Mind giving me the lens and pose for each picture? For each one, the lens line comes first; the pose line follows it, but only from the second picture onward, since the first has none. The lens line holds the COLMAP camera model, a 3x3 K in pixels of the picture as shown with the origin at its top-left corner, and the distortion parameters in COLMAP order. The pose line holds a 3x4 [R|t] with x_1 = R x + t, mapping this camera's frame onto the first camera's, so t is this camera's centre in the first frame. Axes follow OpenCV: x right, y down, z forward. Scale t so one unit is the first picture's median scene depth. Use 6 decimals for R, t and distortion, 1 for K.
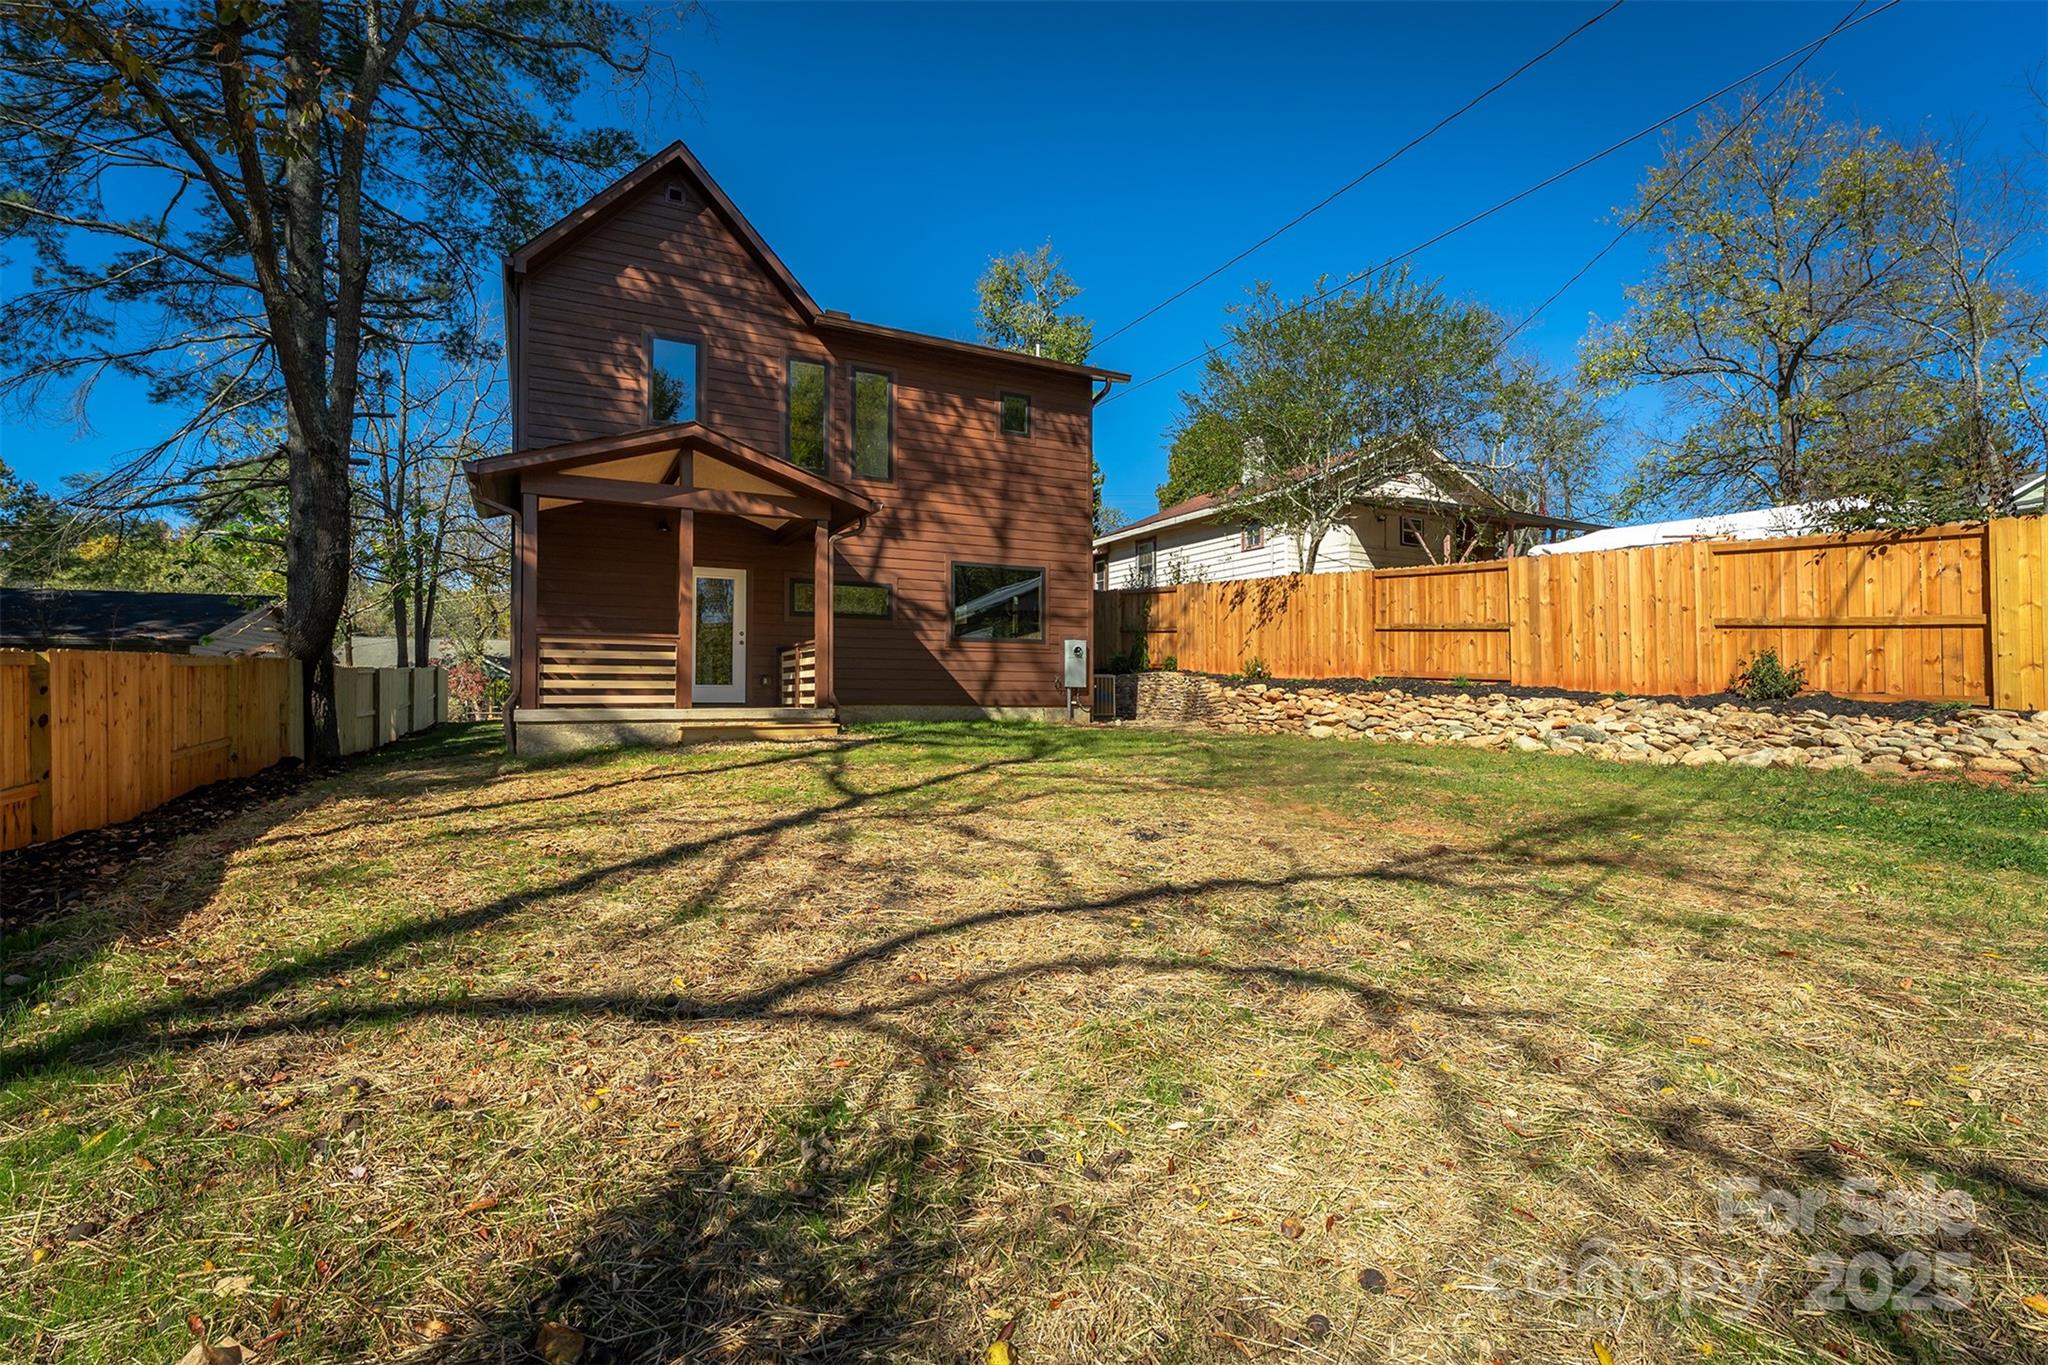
lens RADIAL K [[948.6, 0, 1031.1], [0, 948.6, 661.3], [0, 0, 1]] dist [0.000488, -0.000236]
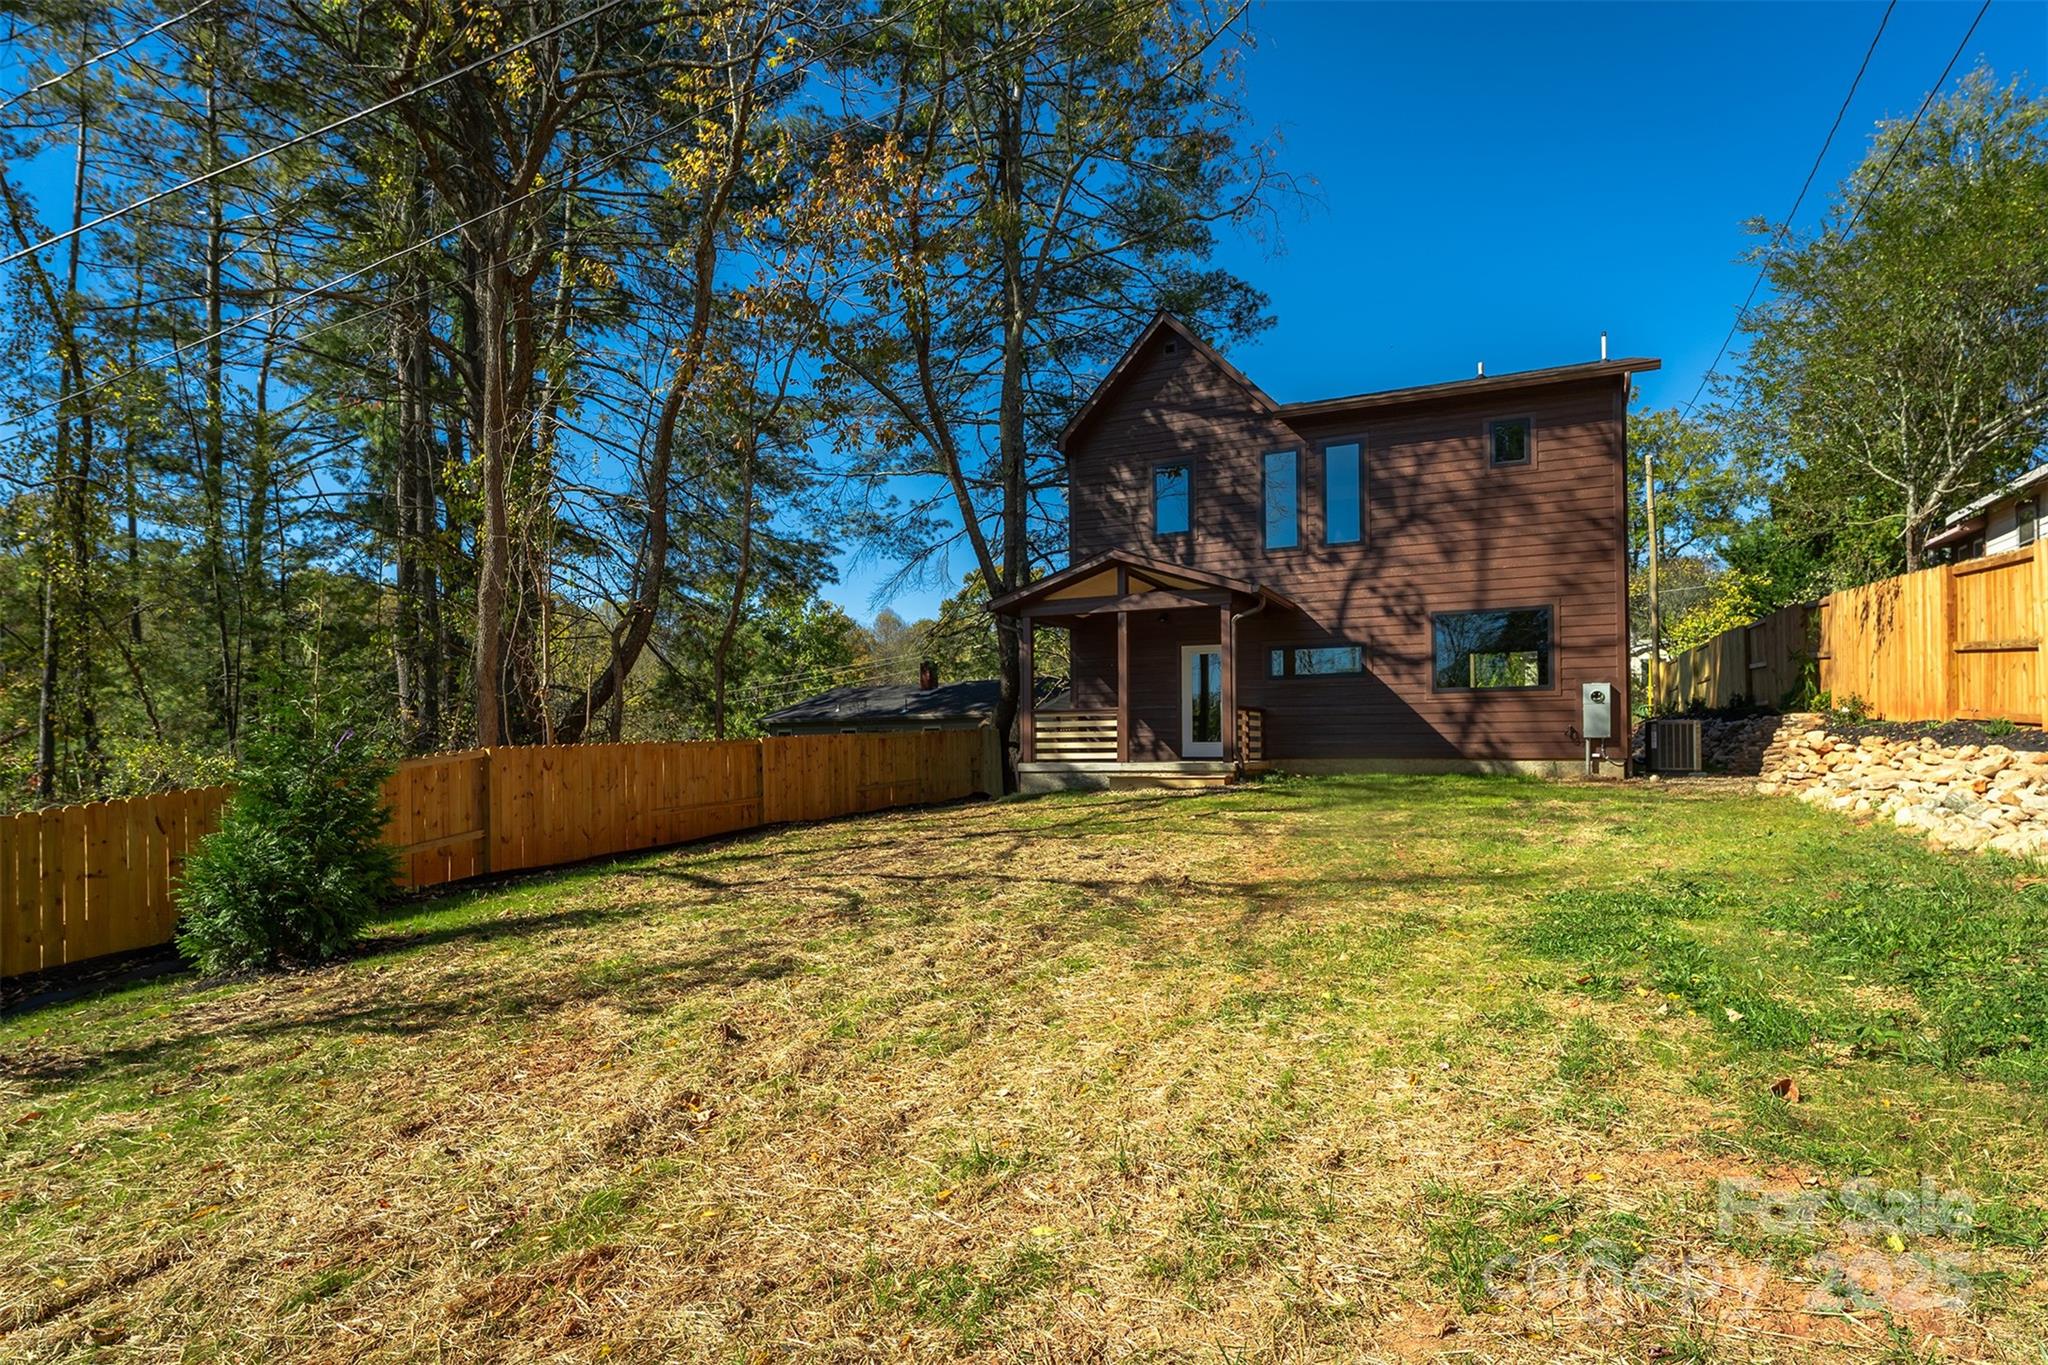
lens RADIAL K [[1062.4, 0, 1024.0], [0, 1062.4, 682.5], [0, 0, 1]] dist [0.000208, -0.000140]
pose [[0.618555, -0.055052, -0.783811, 0.533408], [0.041791, 0.998436, -0.037146, -0.009257], [0.784629, -0.009780, 0.619888, -0.016909]]
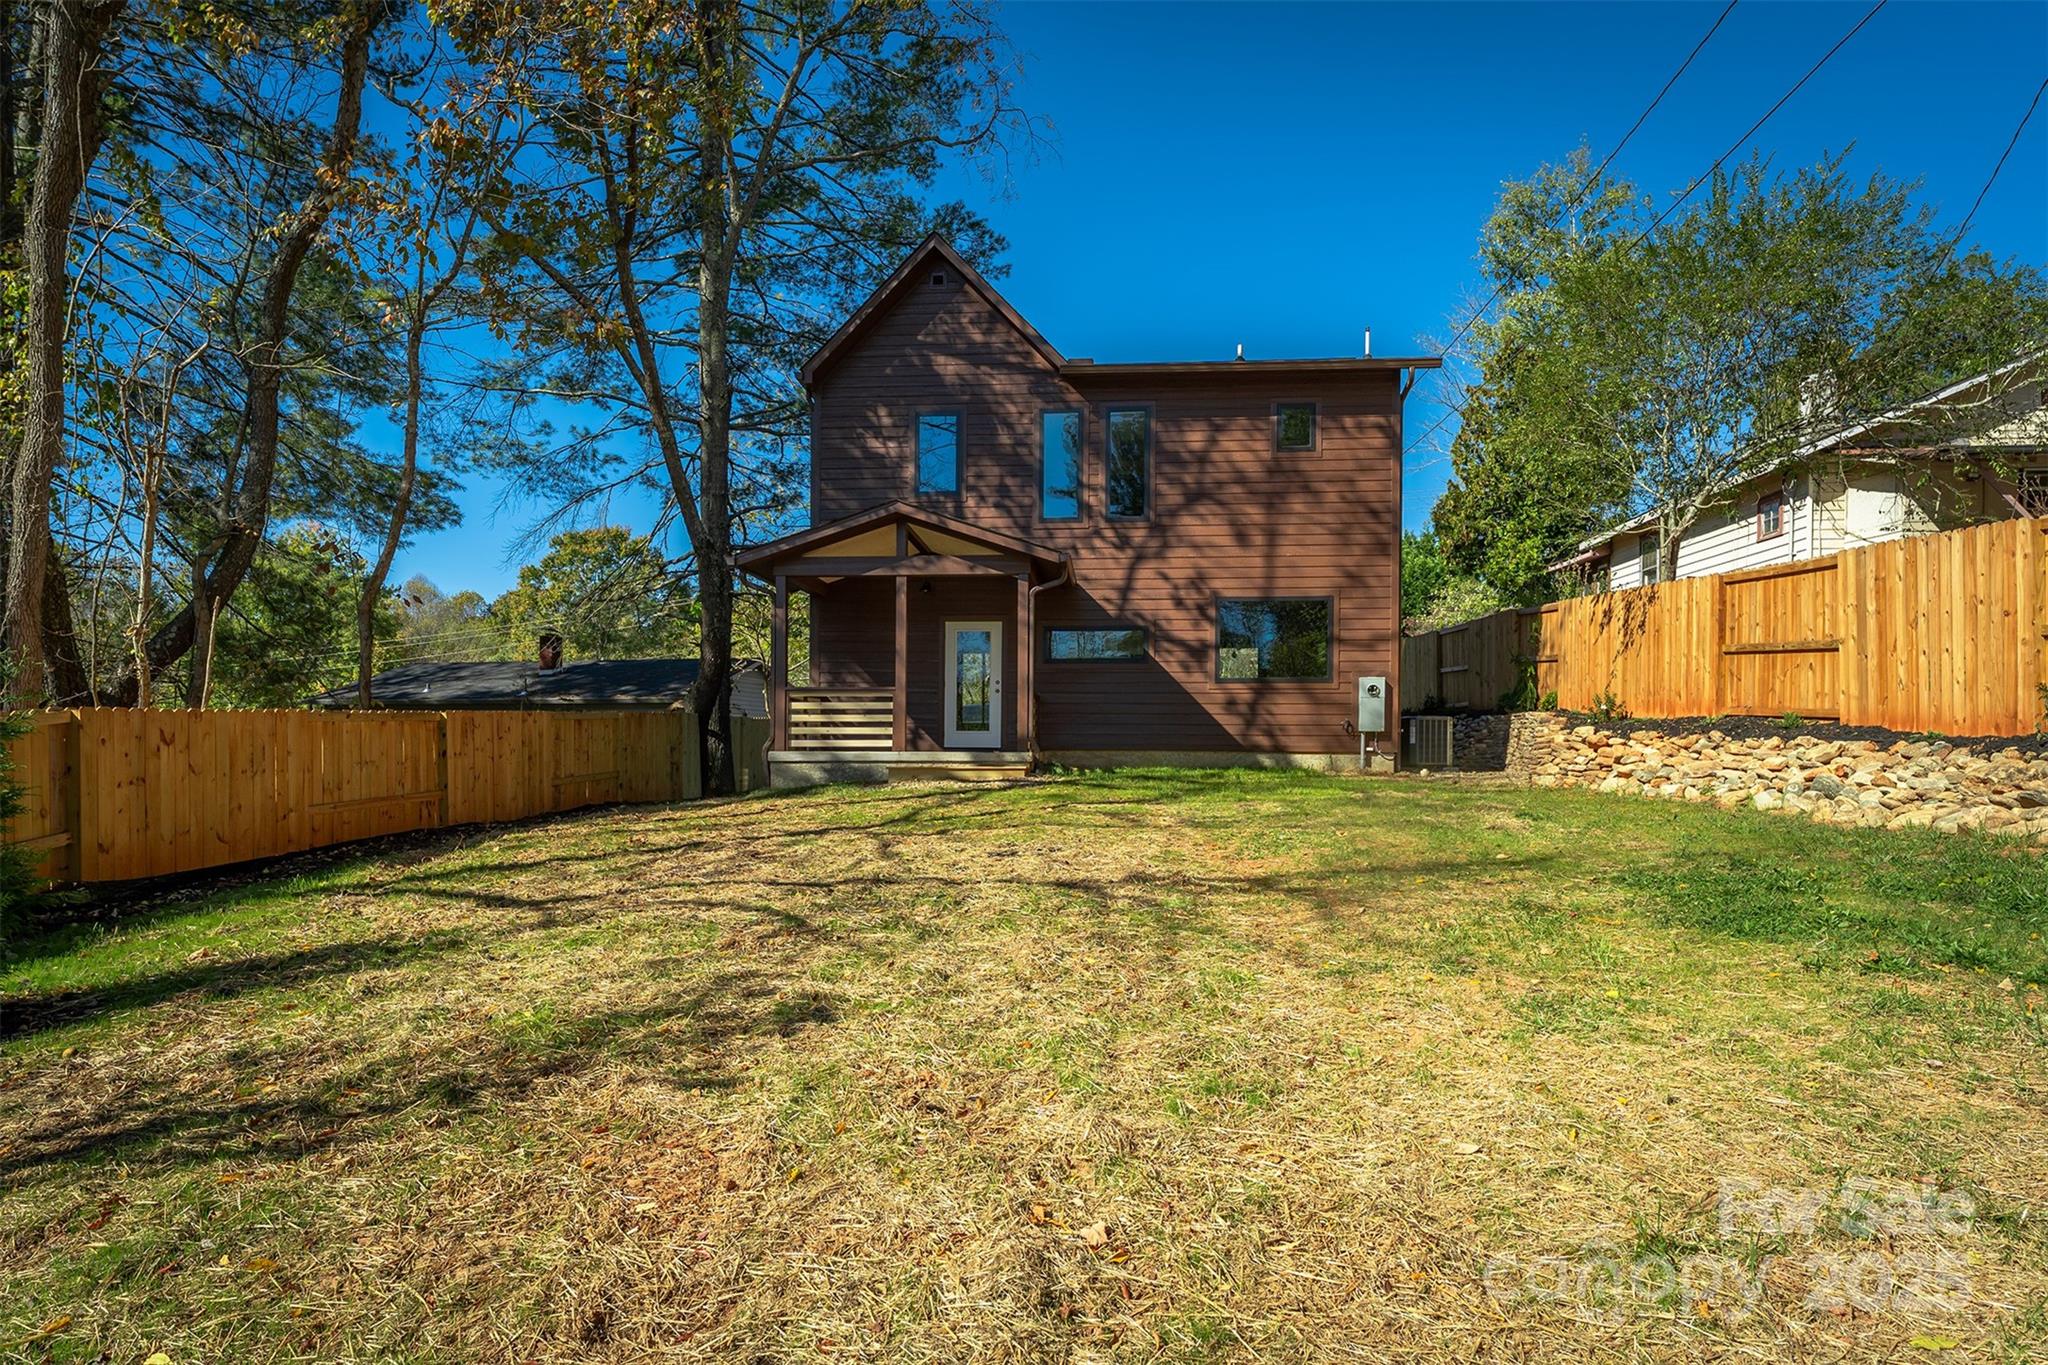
lens RADIAL K [[1157.2, 0, 1018.4], [0, 1157.2, 711.5], [0, 0, 1]] dist [0.004245, -0.000362]
pose [[0.851707, -0.014863, -0.523808, 0.357405], [0.018490, 0.999828, 0.001694, 0.001694], [0.523692, -0.011128, 0.851835, -0.079234]]
